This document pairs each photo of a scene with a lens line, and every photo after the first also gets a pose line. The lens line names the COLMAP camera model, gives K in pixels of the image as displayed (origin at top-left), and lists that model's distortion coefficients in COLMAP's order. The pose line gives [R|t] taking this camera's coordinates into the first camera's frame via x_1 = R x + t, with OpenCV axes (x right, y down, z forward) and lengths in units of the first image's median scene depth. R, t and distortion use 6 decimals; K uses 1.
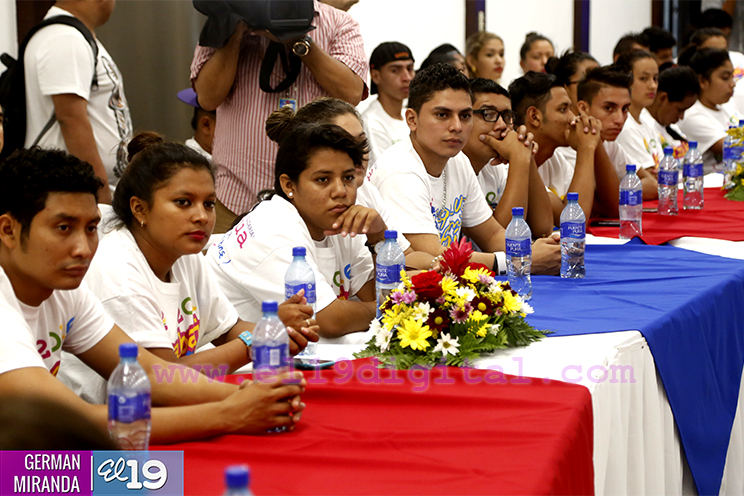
lens RADIAL K [[2037.9, 0, 372.0], [0, 2037.9, 248.0], [0, 0, 1]] dist [-0.007300, -0.069143]
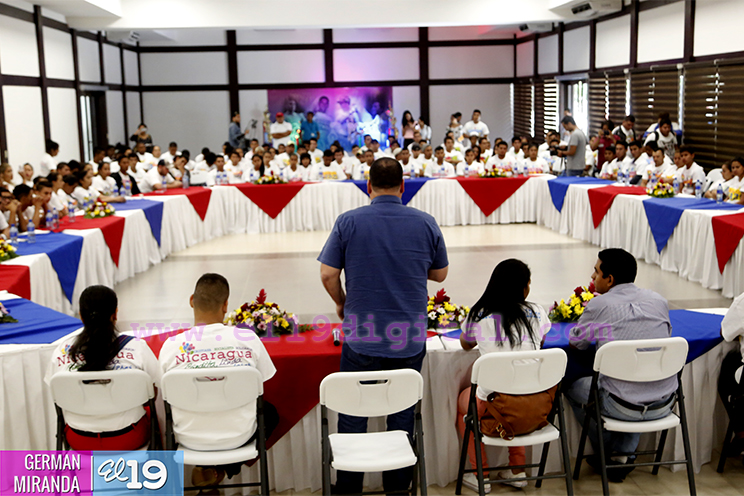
lens RADIAL K [[977.2, 0, 372.0], [0, 977.2, 248.0], [0, 0, 1]] dist [0.010904, 0.037211]
pose [[0.921326, -0.054511, 0.384950, -0.013432], [0.049580, 0.998511, 0.022732, 0.014375], [-0.385616, -0.001857, 0.922657, -0.807803]]
